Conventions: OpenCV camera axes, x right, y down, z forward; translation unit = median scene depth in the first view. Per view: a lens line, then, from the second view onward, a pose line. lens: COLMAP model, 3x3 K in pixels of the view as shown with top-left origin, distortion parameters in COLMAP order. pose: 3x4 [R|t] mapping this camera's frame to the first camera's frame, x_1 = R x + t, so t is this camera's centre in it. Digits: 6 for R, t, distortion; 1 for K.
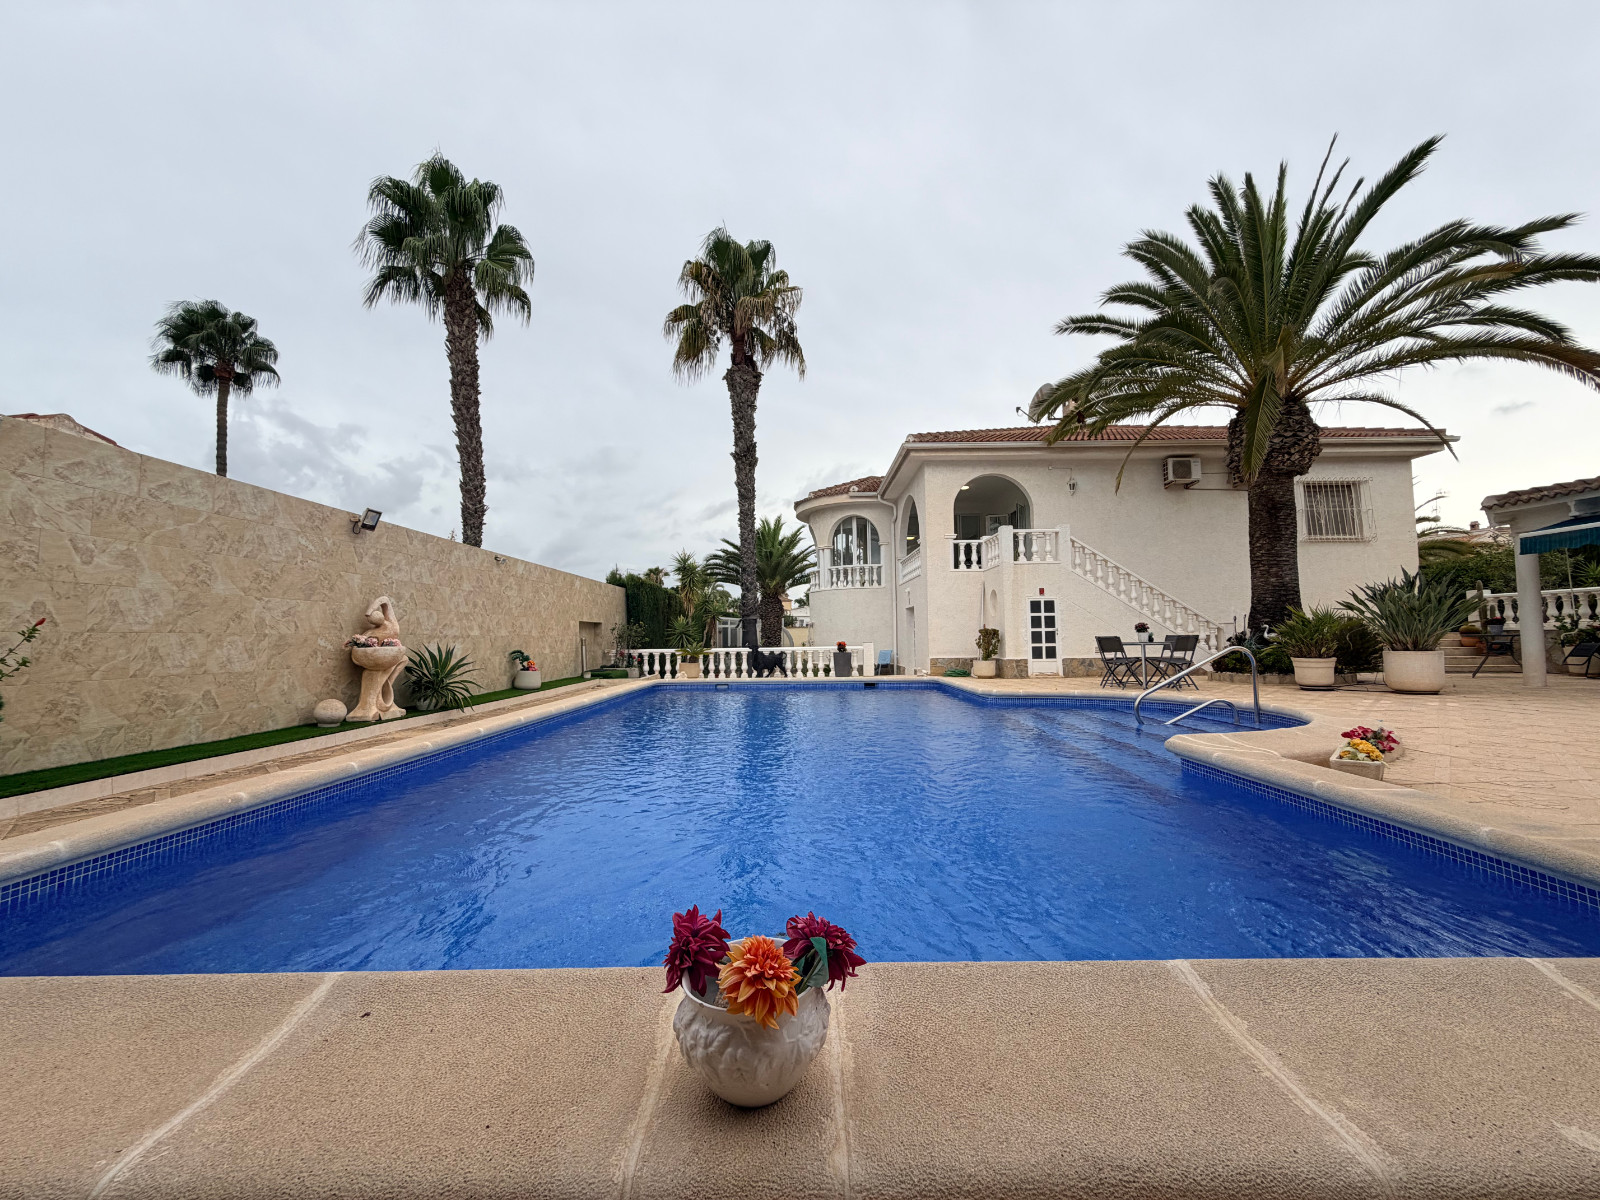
lens RADIAL K [[639.6, 0, 800.0], [0, 639.6, 600.0], [0, 0, 1]] dist [0.000620, -0.000139]
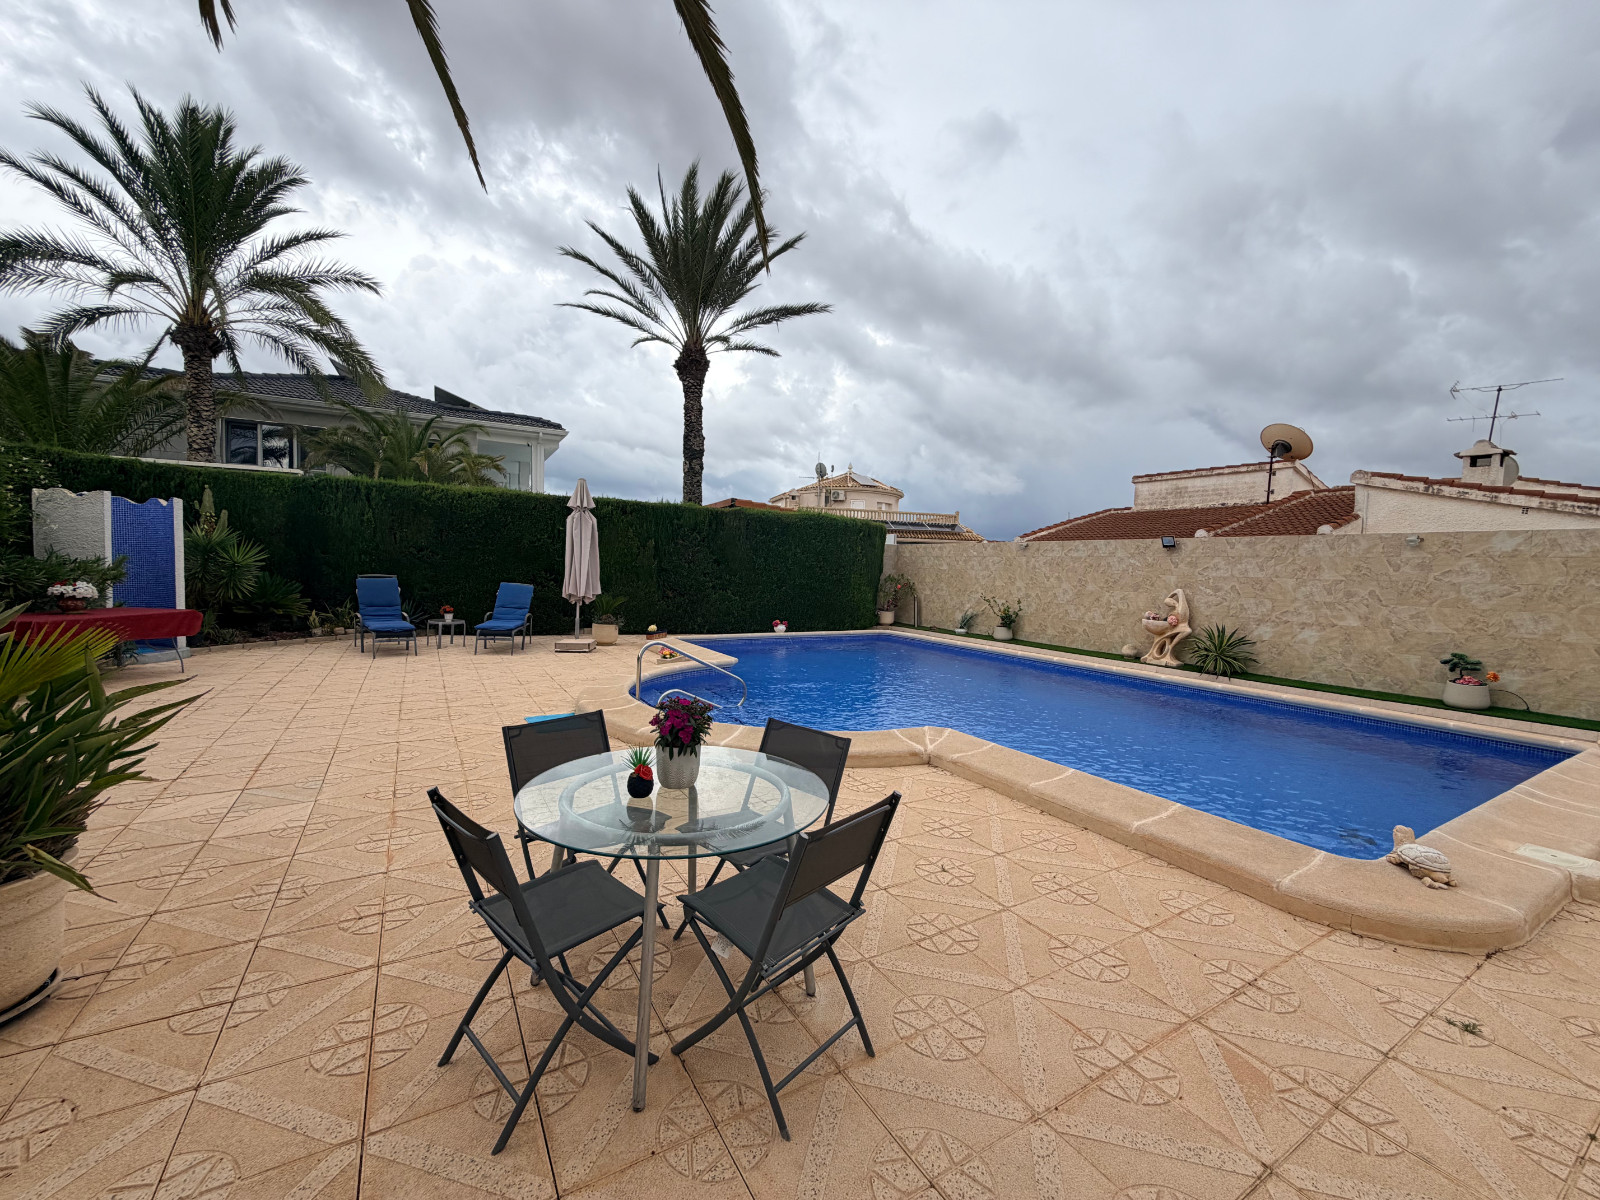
lens RADIAL K [[638.0, 0, 797.6], [0, 638.0, 600.2], [0, 0, 1]] dist [0.000696, -0.000066]
pose [[-0.860153, 0.012258, -0.509888, 0.469770], [0.010105, 0.999925, 0.006992, 0.000805], [0.509936, 0.000862, -0.860212, 0.936055]]
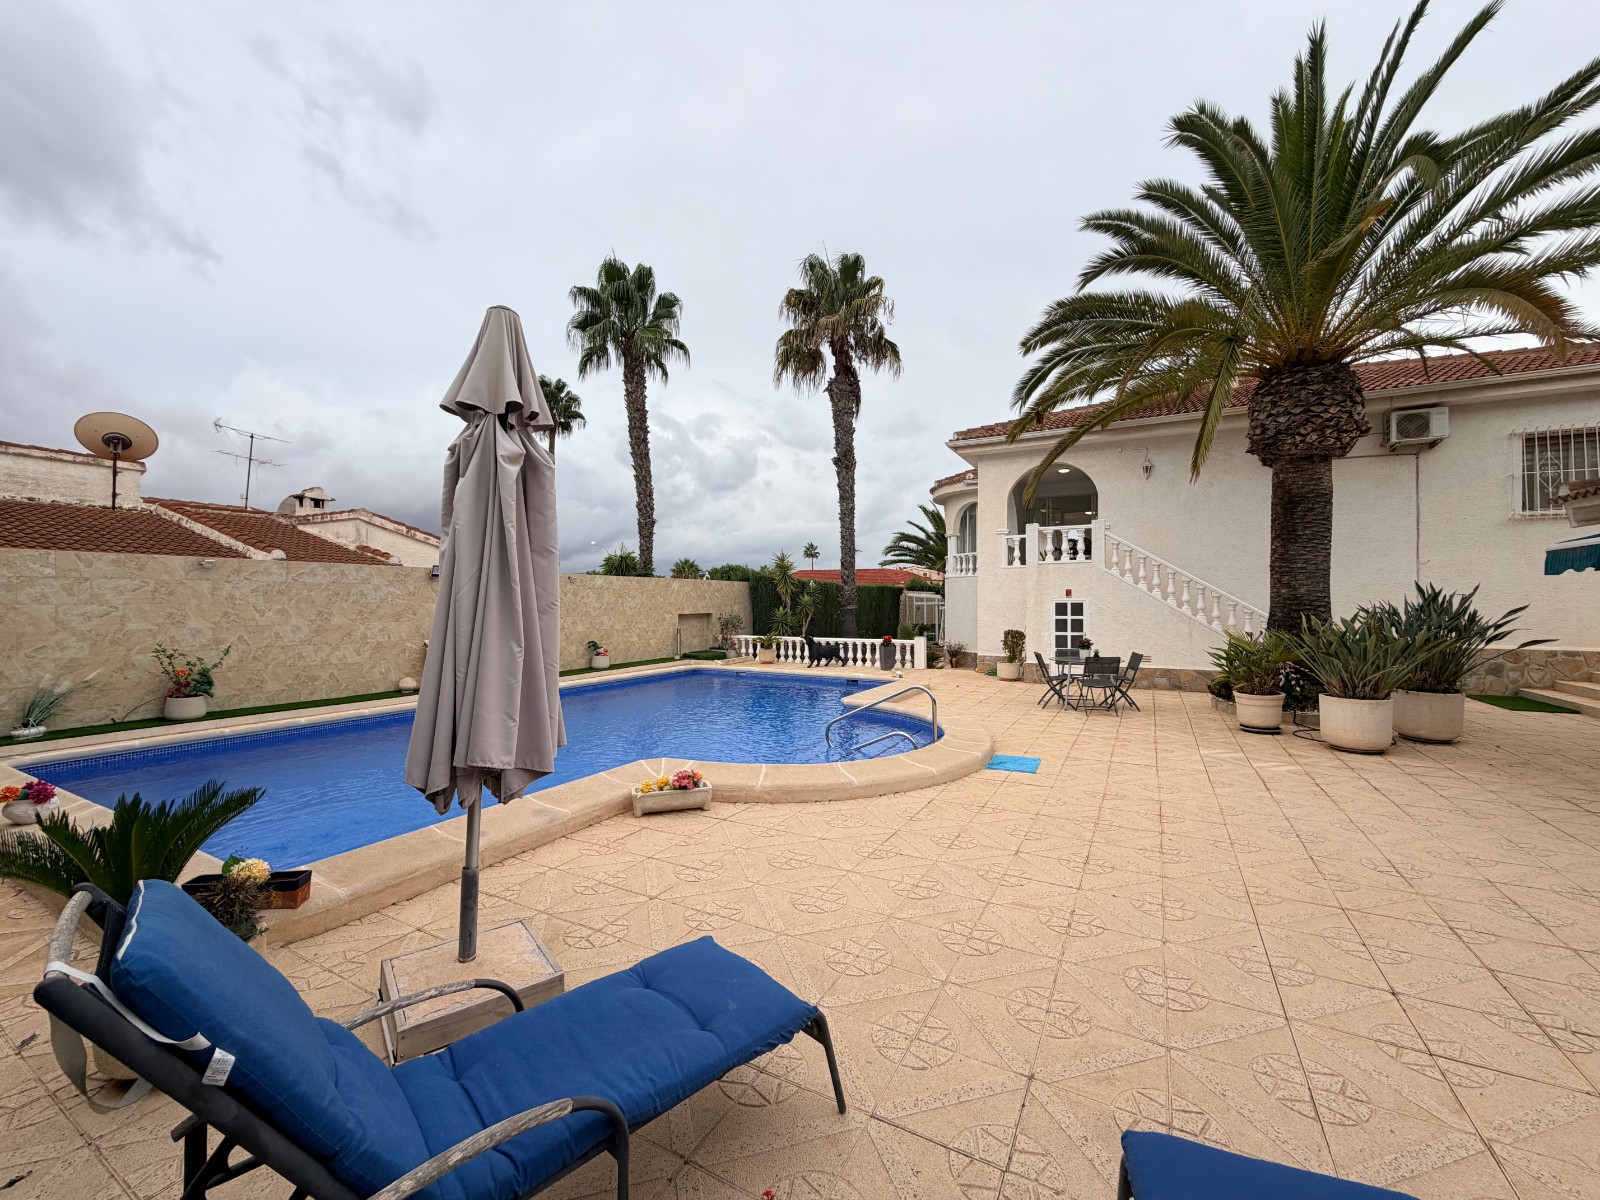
lens RADIAL K [[638.0, 0, 797.6], [0, 638.0, 600.2], [0, 0, 1]] dist [0.000696, -0.000066]
pose [[0.875597, 0.011974, -0.482894, 0.476606], [0.018038, 0.998185, 0.057458, -0.062885], [0.482706, -0.059020, 0.873792, -0.008168]]
